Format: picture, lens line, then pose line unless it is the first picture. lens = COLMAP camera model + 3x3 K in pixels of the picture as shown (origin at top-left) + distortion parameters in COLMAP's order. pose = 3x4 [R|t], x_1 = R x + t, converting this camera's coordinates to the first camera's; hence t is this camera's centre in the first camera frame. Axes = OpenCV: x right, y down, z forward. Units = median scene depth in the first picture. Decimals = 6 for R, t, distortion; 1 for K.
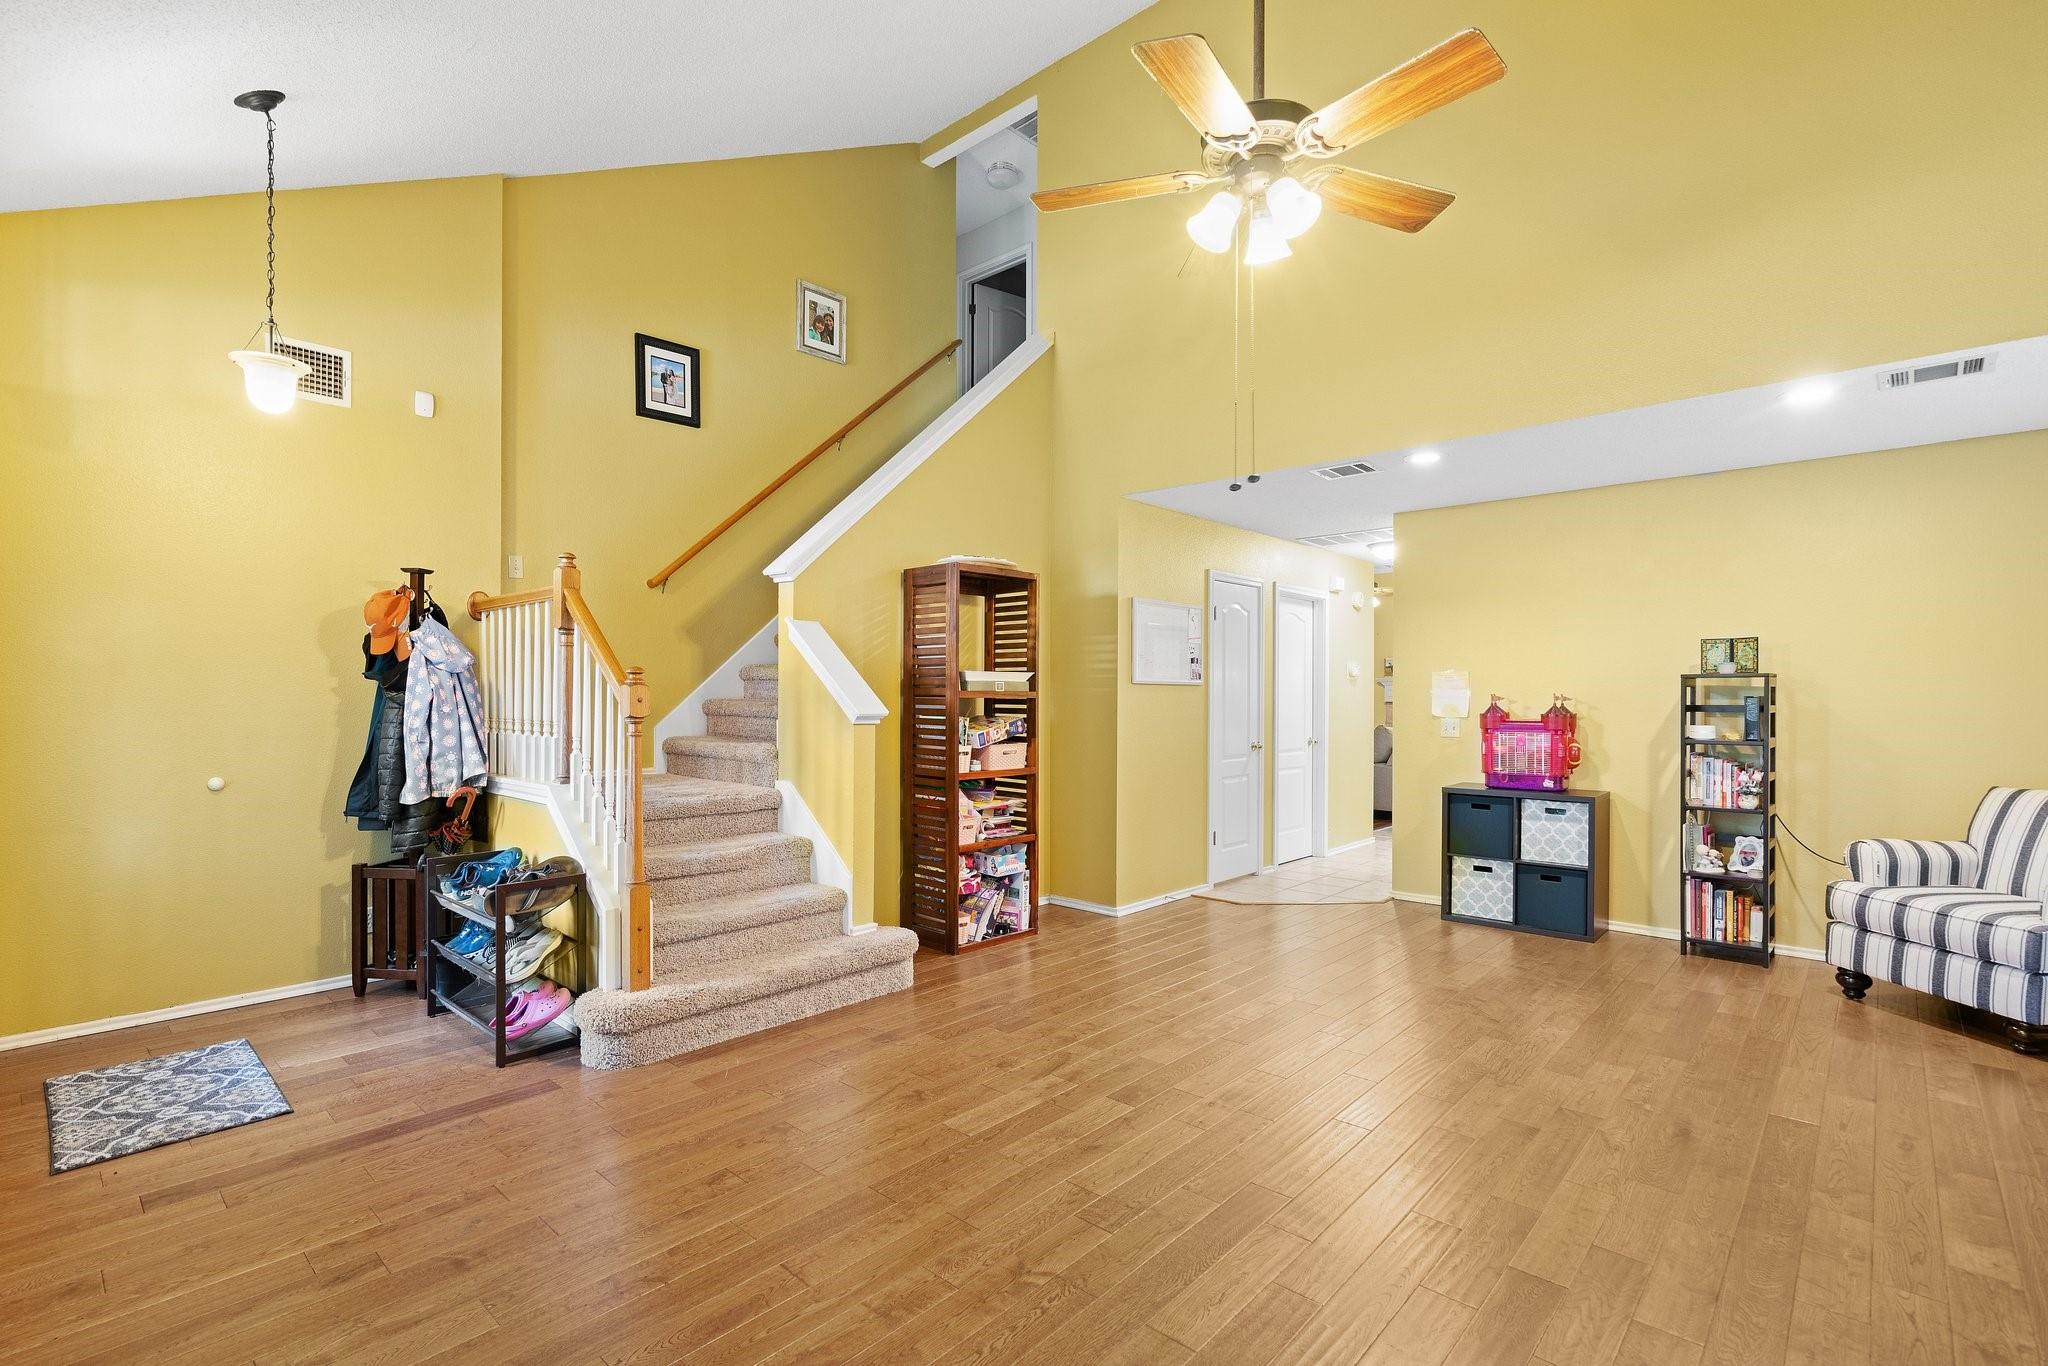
lens RADIAL K [[938.7, 0, 1022.0], [0, 938.7, 689.9], [0, 0, 1]] dist [-0.013453, 0.007796]
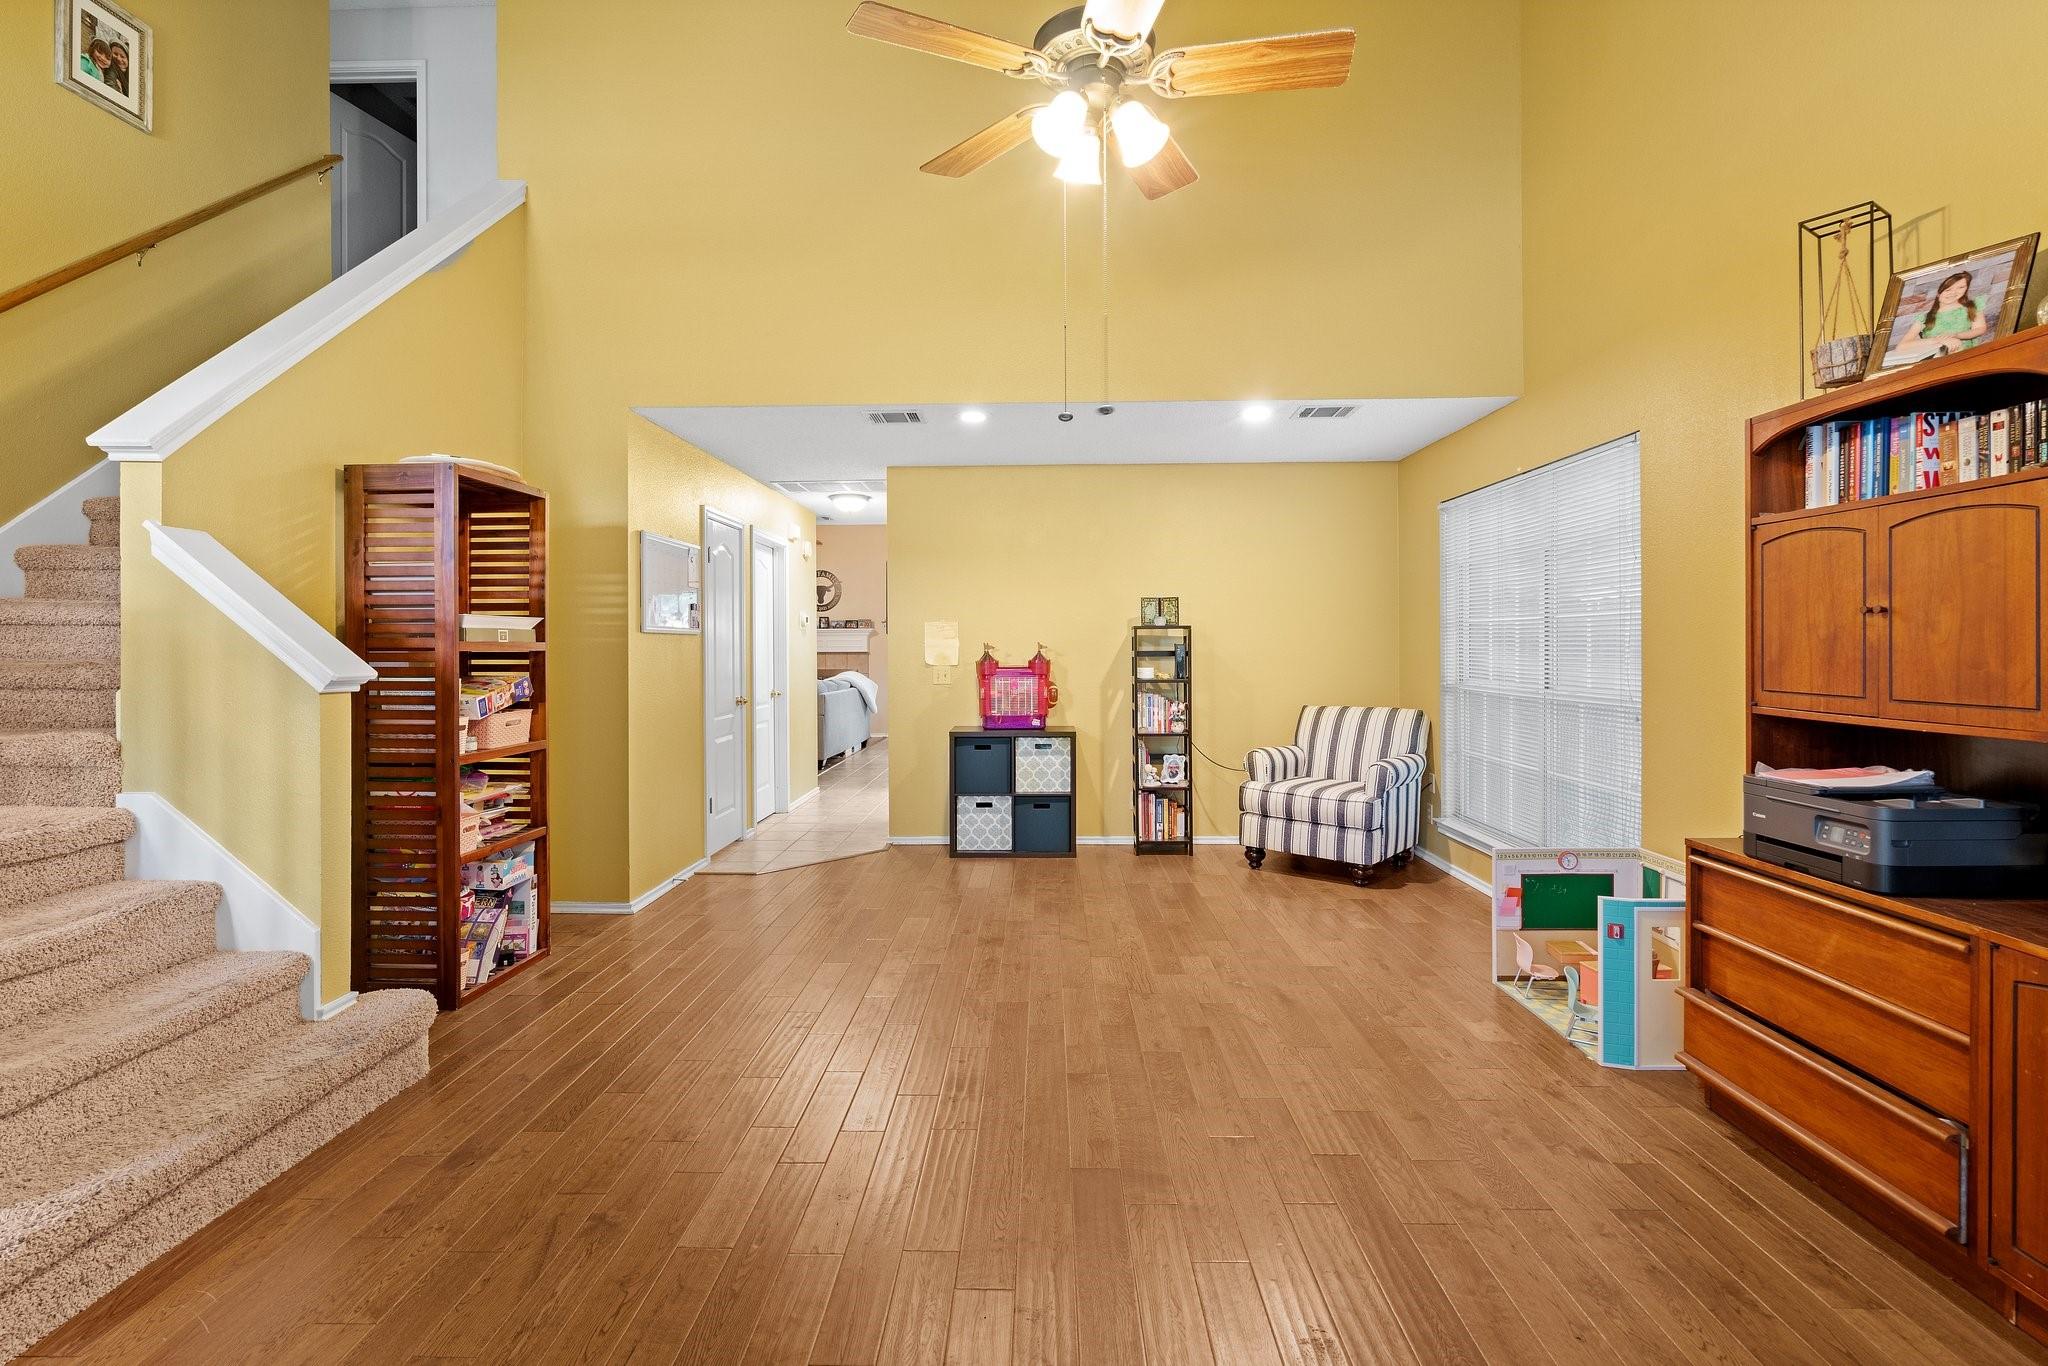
lens RADIAL K [[938.3, 0, 1025.6], [0, 938.3, 638.0], [0, 0, 1]] dist [-0.013375, 0.006777]
pose [[0.755612, -0.001116, 0.655019, -0.197863], [0.003253, 0.999993, -0.002049, 0.001014], [-0.655012, 0.003679, 0.755610, 0.162723]]
